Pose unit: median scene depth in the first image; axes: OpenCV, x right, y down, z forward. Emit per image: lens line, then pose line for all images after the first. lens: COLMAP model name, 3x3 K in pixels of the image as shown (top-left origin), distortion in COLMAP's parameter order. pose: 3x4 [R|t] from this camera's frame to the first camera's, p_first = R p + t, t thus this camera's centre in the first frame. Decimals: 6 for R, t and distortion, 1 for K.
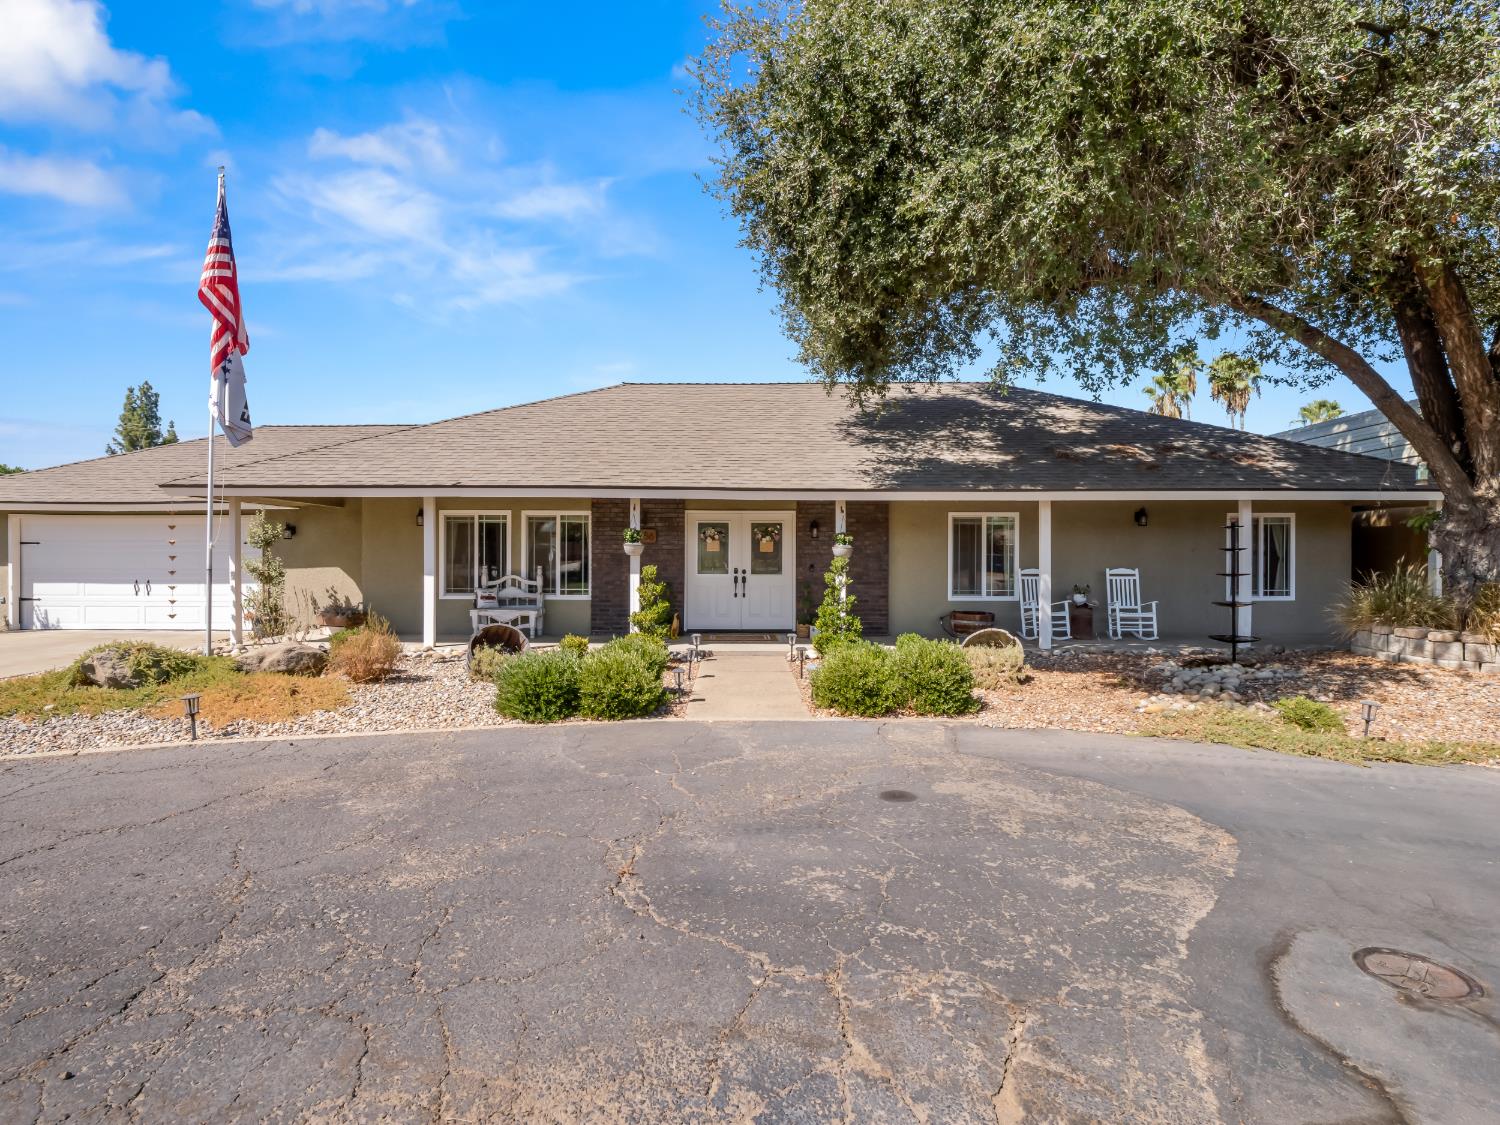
lens RADIAL K [[724.1, 0, 747.1], [0, 724.1, 556.4], [0, 0, 1]] dist [-0.001630, -0.008955]
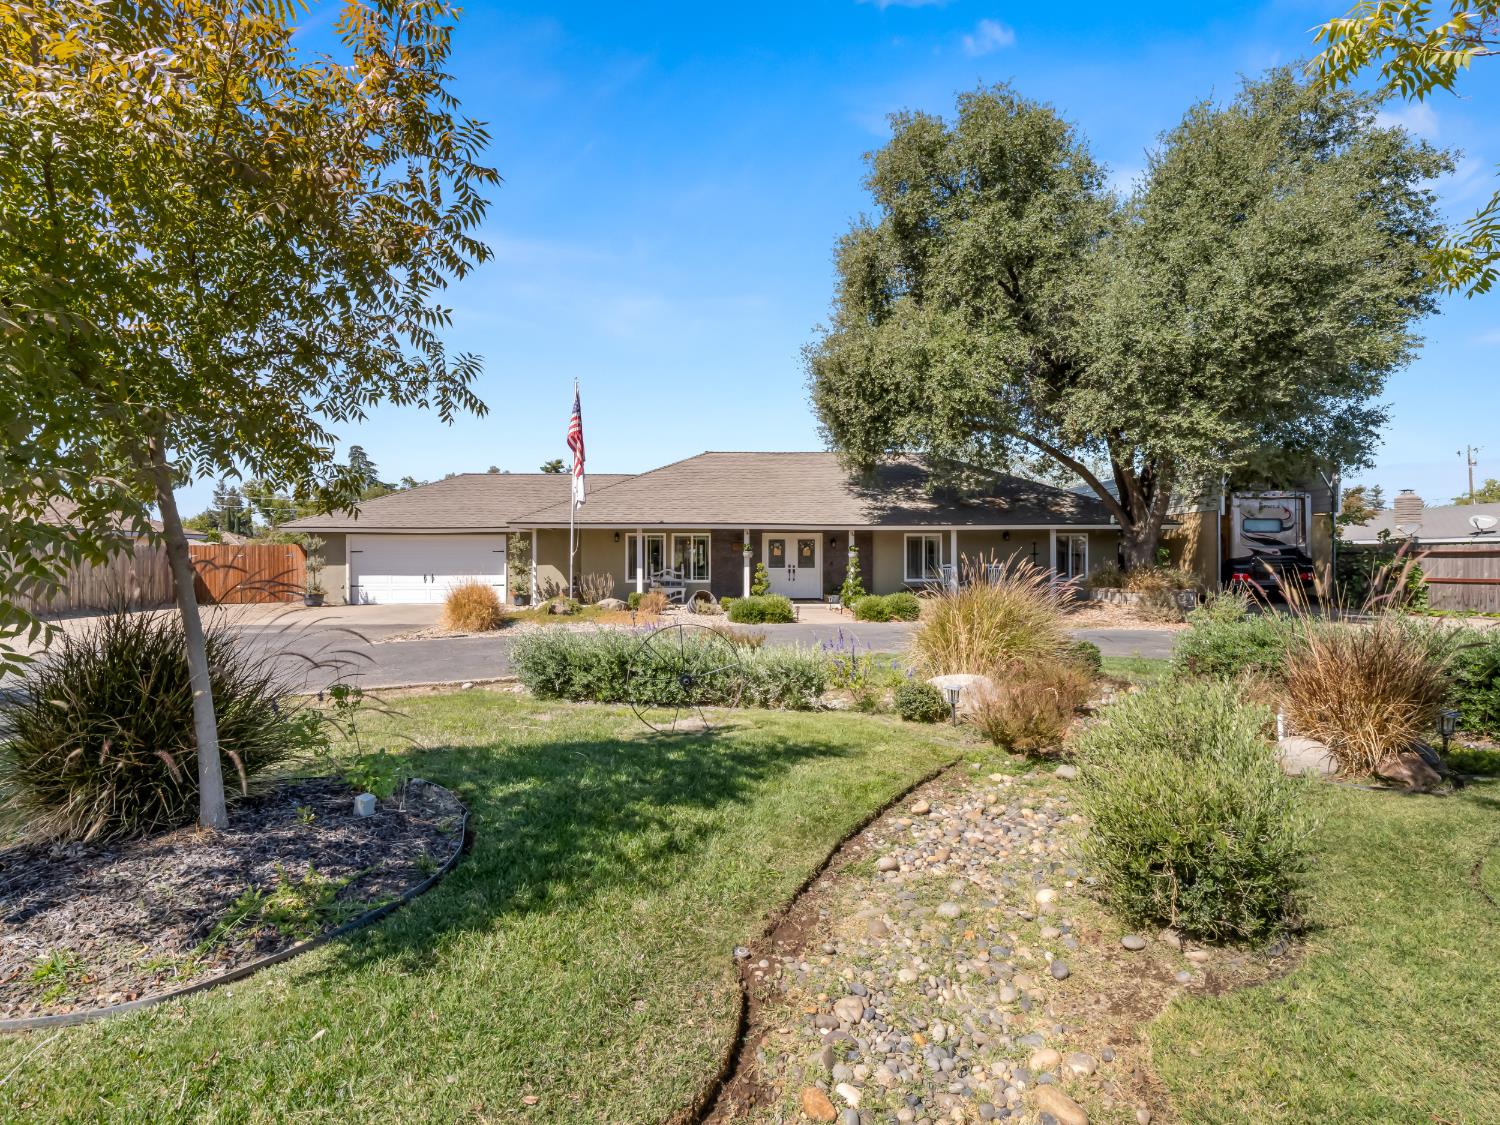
lens RADIAL K [[724.1, 0, 747.1], [0, 724.1, 556.4], [0, 0, 1]] dist [-0.001630, -0.008955]
pose [[0.996802, -0.004117, 0.079805, -0.273850], [0.004170, 0.999991, -0.000504, -0.003538], [-0.079802, 0.000835, 0.996810, -0.823938]]
